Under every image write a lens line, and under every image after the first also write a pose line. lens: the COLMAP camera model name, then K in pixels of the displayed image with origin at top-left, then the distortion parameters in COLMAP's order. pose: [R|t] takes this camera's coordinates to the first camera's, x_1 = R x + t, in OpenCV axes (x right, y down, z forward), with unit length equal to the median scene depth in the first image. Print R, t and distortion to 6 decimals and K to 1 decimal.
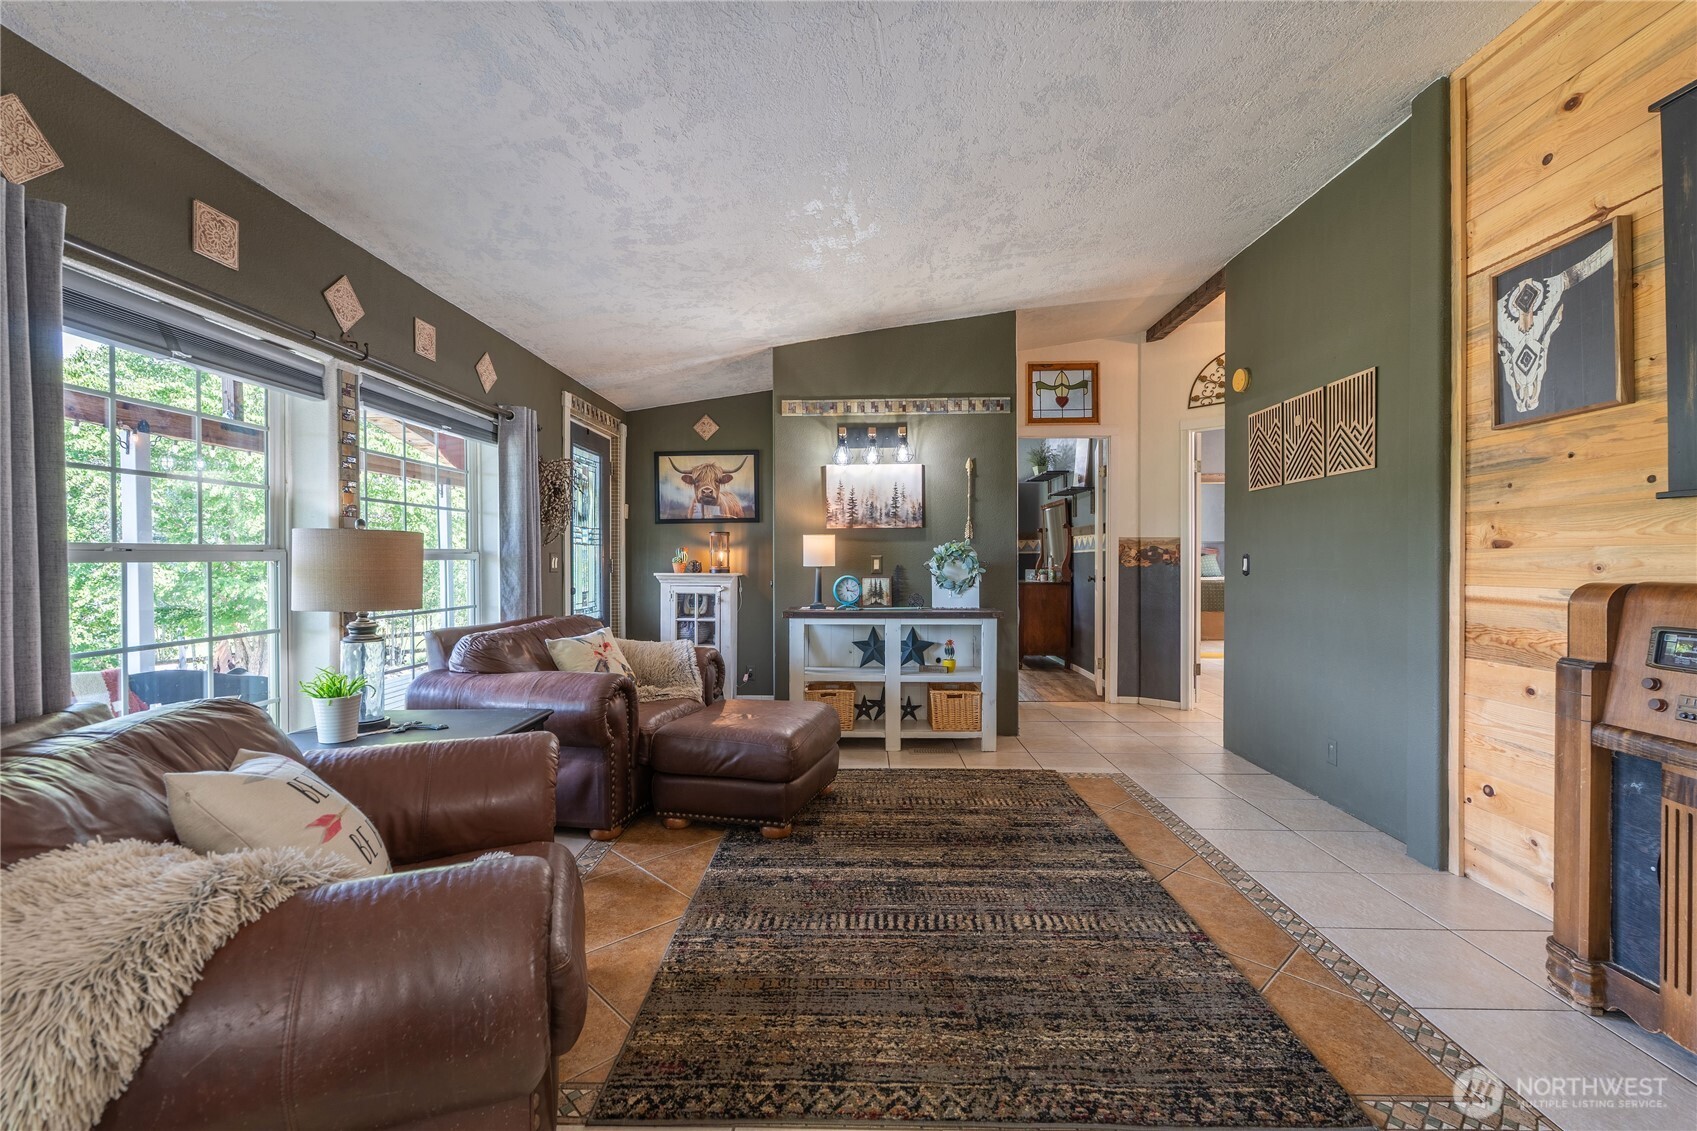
lens RADIAL K [[762.5, 0, 848.5], [0, 762.5, 565.5], [0, 0, 1]] dist [-0.011266, -0.000077]
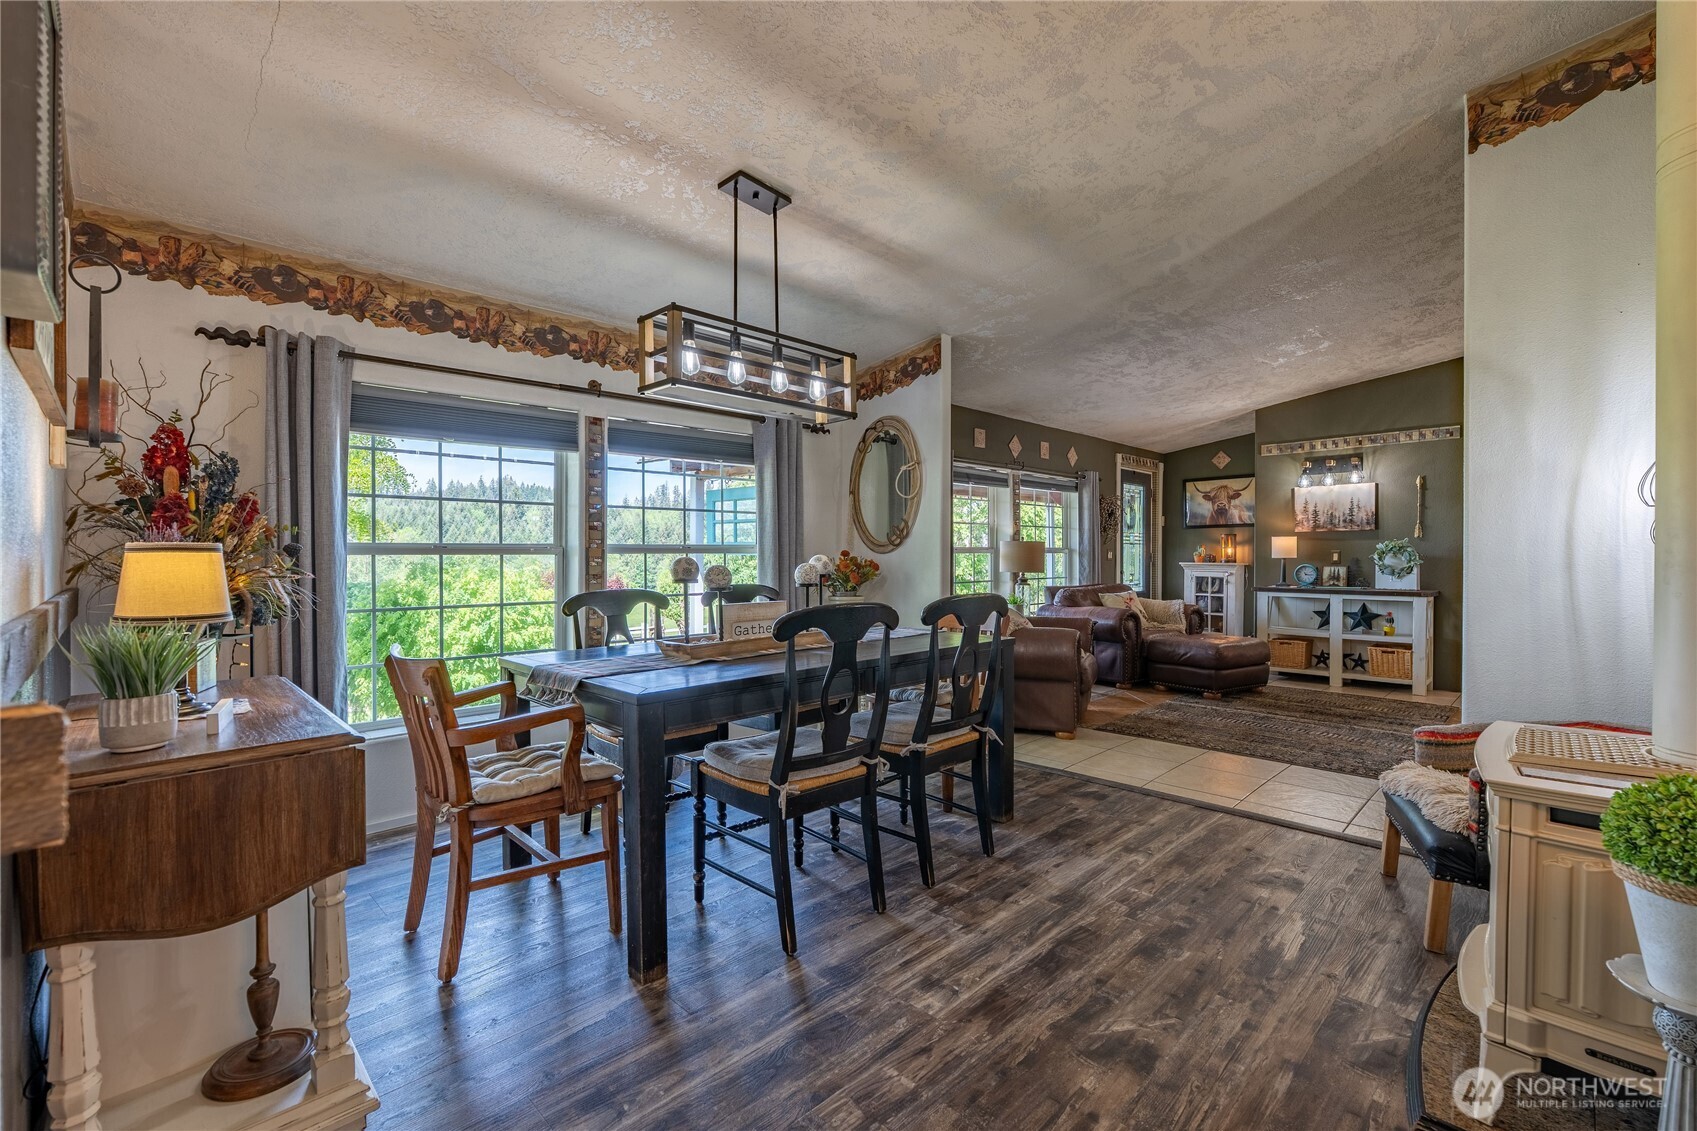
lens RADIAL K [[762.5, 0, 848.5], [0, 762.5, 565.5], [0, 0, 1]] dist [-0.011266, -0.000077]
pose [[0.737411, 0.010596, -0.675361, 0.326723], [-0.006152, 0.999941, 0.008971, 0.007729], [0.675416, -0.002461, 0.737433, -0.640780]]
